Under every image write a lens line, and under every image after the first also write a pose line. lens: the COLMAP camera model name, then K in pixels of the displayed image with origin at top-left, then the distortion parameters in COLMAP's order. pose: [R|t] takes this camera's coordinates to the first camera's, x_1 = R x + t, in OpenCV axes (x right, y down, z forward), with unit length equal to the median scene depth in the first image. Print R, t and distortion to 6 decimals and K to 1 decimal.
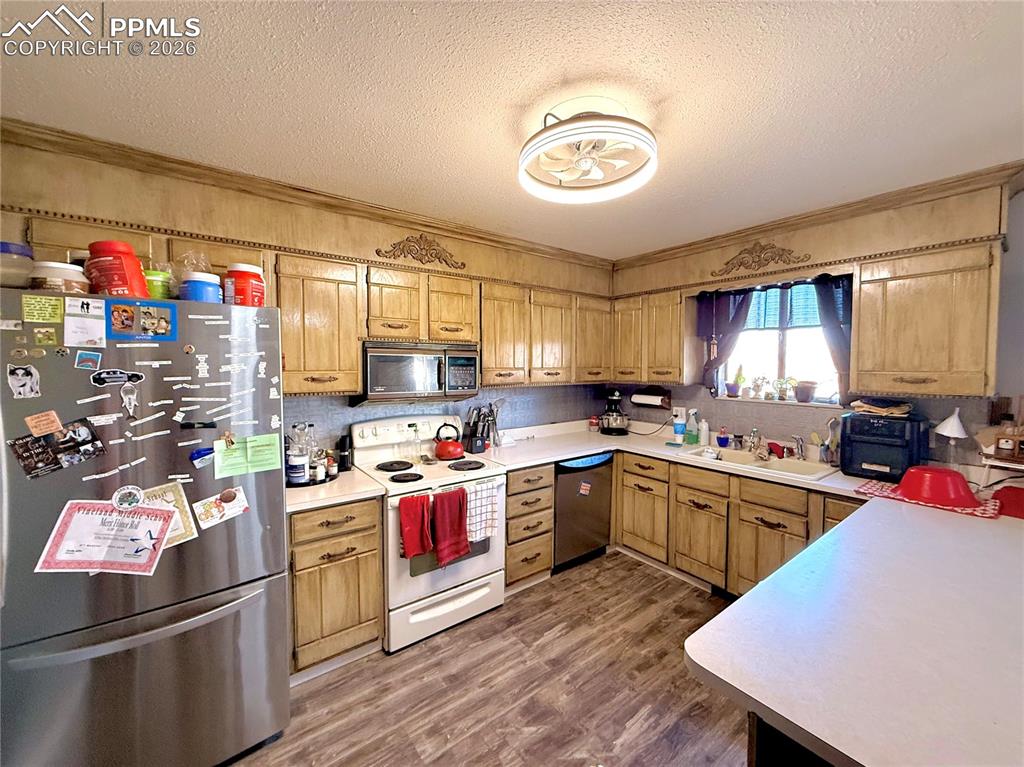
lens RADIAL K [[405.7, 0, 510.2], [0, 405.7, 381.8], [0, 0, 1]] dist [0.000383, 0.000195]
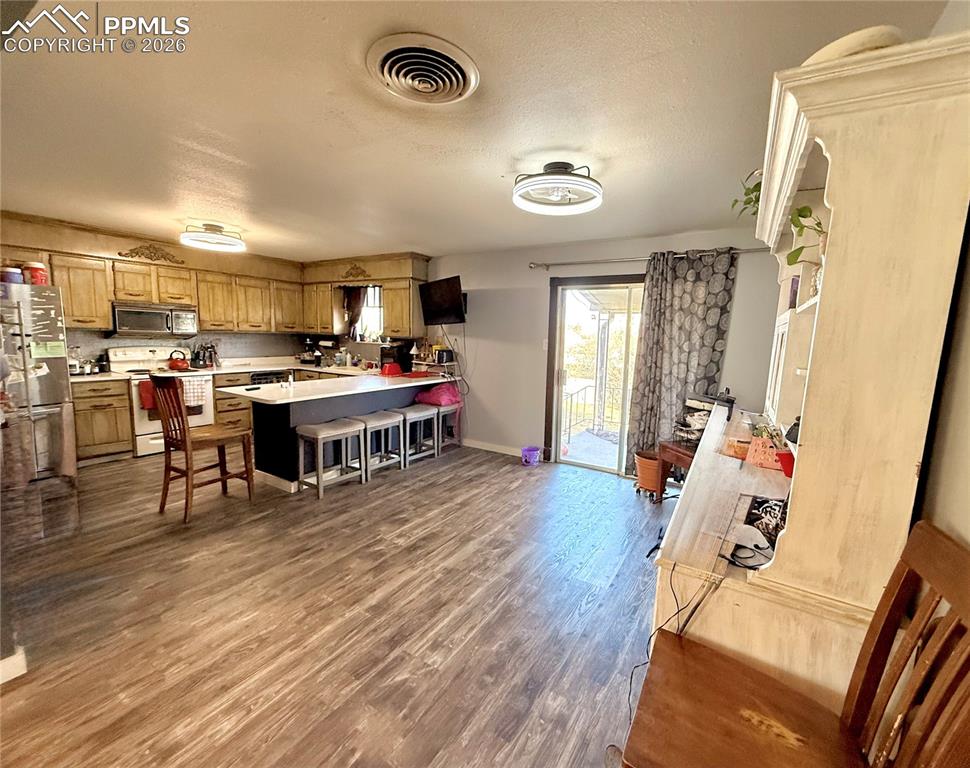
lens RADIAL K [[404.9, 0, 509.1], [0, 404.9, 382.7], [0, 0, 1]] dist [-0.000535, 0.000124]
pose [[0.924332, -0.016546, 0.381231, 0.565609], [-0.015069, 0.996697, 0.079796, 0.086731], [-0.381292, -0.079502, 0.921030, -1.335490]]
